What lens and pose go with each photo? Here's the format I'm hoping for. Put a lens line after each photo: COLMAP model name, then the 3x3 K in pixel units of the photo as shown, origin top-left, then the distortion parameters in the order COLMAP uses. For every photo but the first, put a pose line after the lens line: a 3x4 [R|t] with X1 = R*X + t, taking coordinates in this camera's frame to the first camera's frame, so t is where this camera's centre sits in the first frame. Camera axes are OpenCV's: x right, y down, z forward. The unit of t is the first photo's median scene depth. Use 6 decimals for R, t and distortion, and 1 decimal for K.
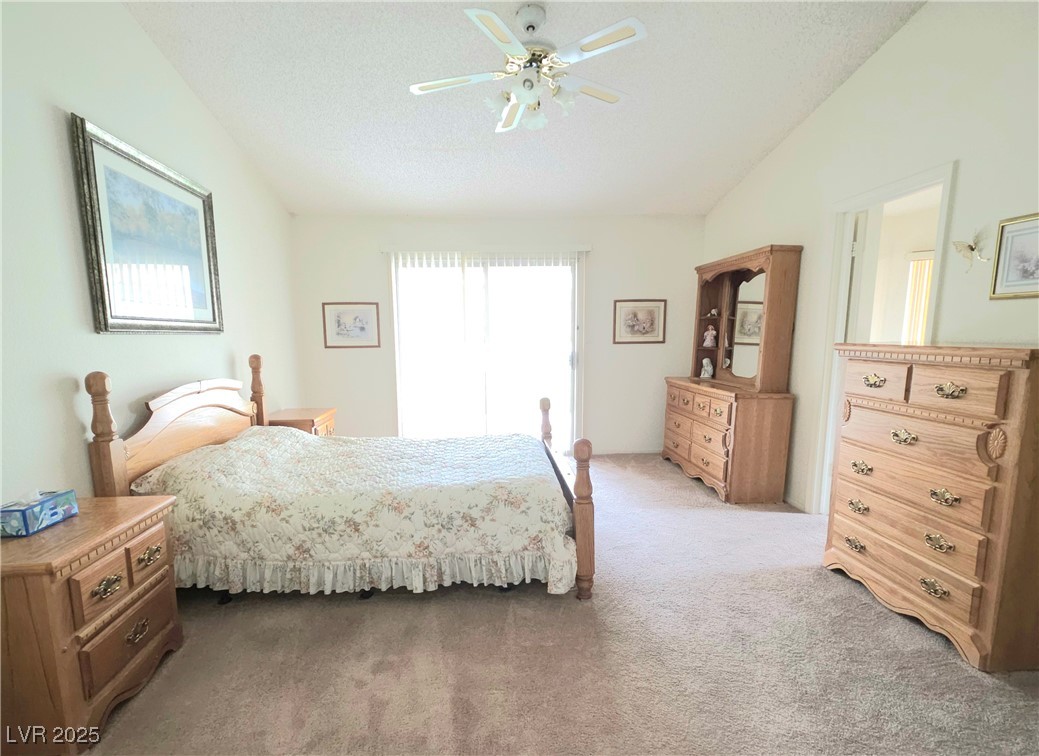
lens RADIAL K [[547.5, 0, 517.4], [0, 547.5, 427.5], [0, 0, 1]] dist [0.001815, 0.000801]
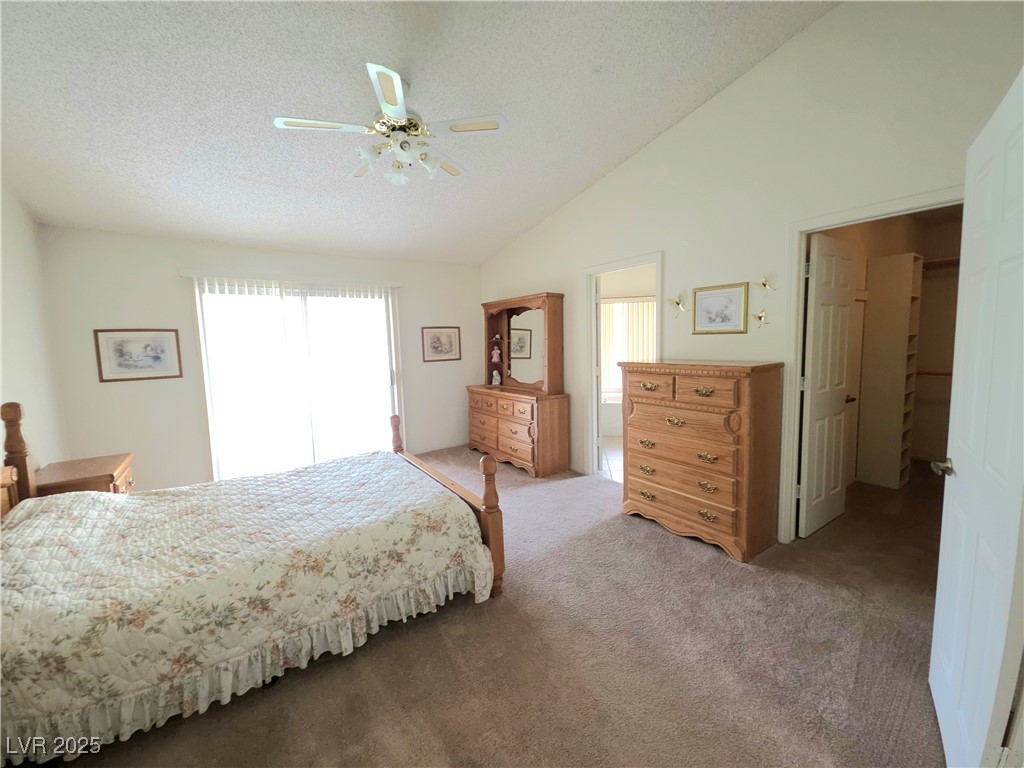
lens RADIAL K [[410.1, 0, 513.5], [0, 410.1, 381.1], [0, 0, 1]] dist [0.006119, -0.000191]
pose [[0.844471, -0.067871, 0.531284, -0.241308], [0.108863, 0.992983, -0.046183, -0.076161], [-0.524422, 0.096837, 0.845934, 0.196577]]
